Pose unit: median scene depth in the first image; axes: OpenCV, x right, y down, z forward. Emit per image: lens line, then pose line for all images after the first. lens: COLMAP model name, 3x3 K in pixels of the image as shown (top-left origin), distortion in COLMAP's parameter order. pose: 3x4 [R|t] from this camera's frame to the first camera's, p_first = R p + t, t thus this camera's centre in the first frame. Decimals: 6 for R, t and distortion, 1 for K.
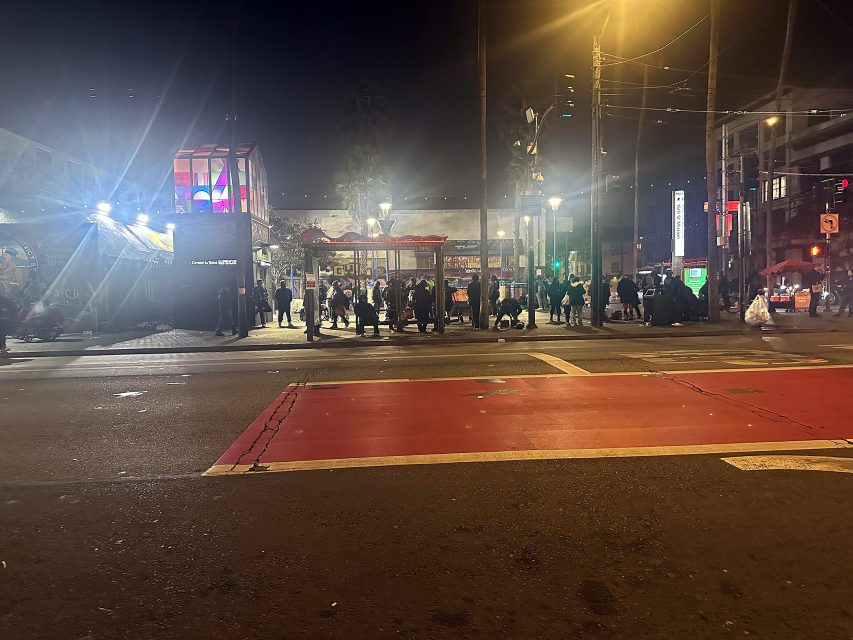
lens RADIAL K [[587.0, 0, 425.8], [0, 587.0, 315.4], [0, 0, 1]] dist [0.063150, -0.077363]
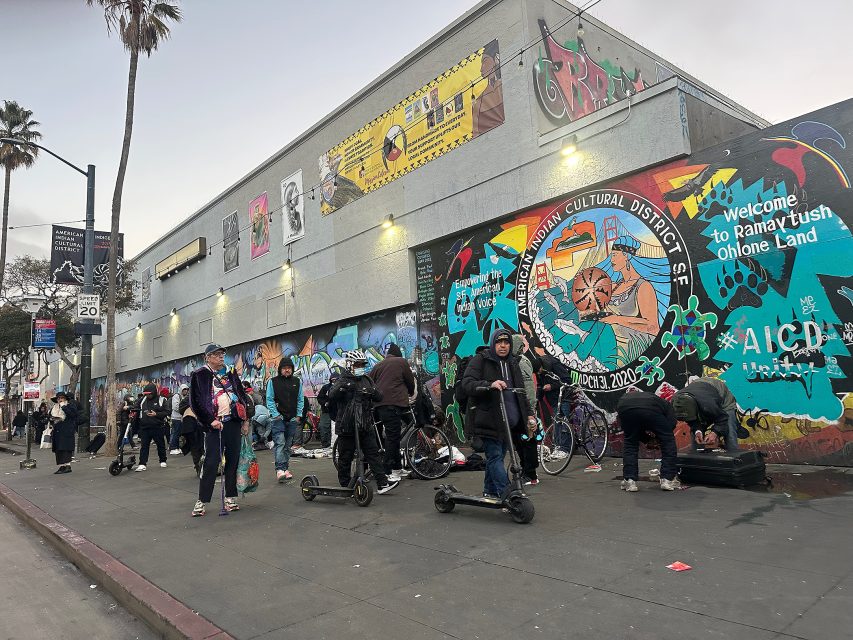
lens RADIAL K [[587.3, 0, 426.5], [0, 587.3, 320.0], [0, 0, 1]] dist [0.053406, -0.093377]
pose [[0.601213, -0.105631, -0.792076, -0.468221], [0.012033, 0.992309, -0.123200, -0.009584], [0.798998, 0.064538, 0.597860, 0.657998]]
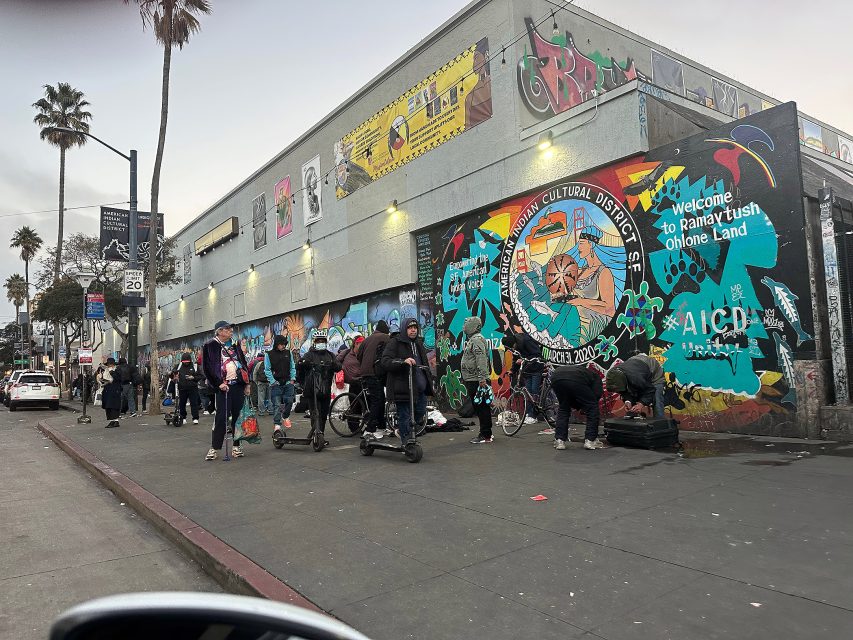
lens RADIAL K [[584.4, 0, 419.0], [0, 584.4, 331.8], [0, 0, 1]] dist [0.090621, -0.185631]
pose [[0.535684, -0.043478, -0.843298, -0.400141], [-0.004541, 0.998511, -0.054365, -0.010362], [0.844406, 0.032952, 0.534689, 0.660583]]
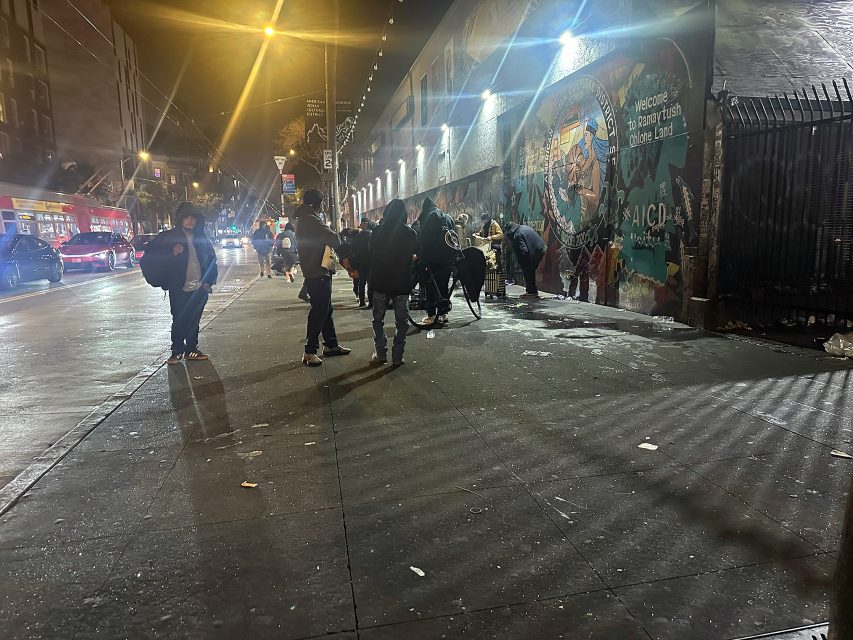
lens RADIAL K [[602.4, 0, 423.8], [0, 602.4, 334.0], [0, 0, 1]] dist [-0.004743, -0.007833]
pose [[0.142216, 0.185614, -0.972277, -0.218439], [-0.030803, 0.982615, 0.183082, -0.028300], [0.989356, 0.003911, 0.145461, 0.797558]]
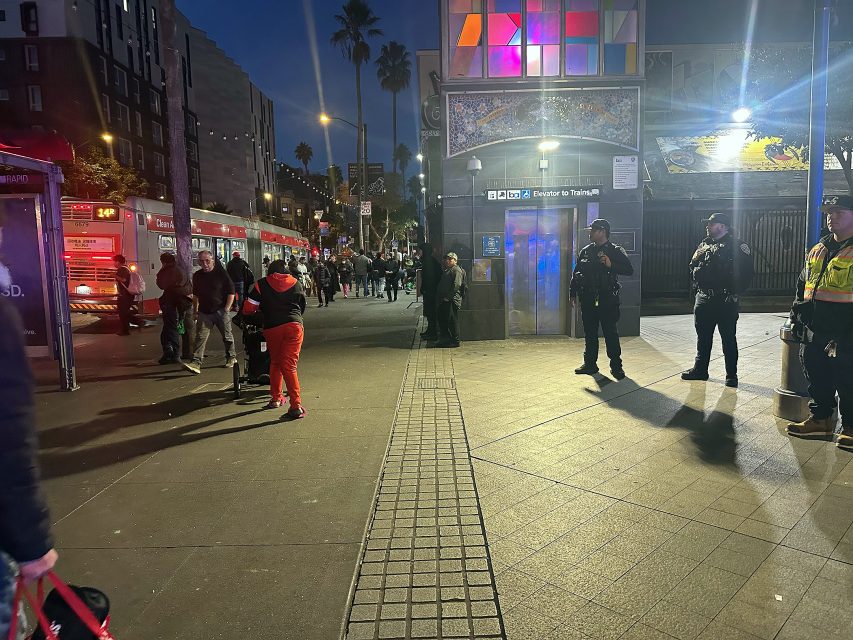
lens RADIAL K [[607.6, 0, 426.5], [0, 607.6, 320.0], [0, 0, 1]] dist [0.008085, -0.000212]
pose [[-0.070495, 0.130046, -0.988999, 0.168535], [-0.019433, 0.991098, 0.131707, -0.062412], [0.997323, 0.028503, -0.067340, 1.061649]]
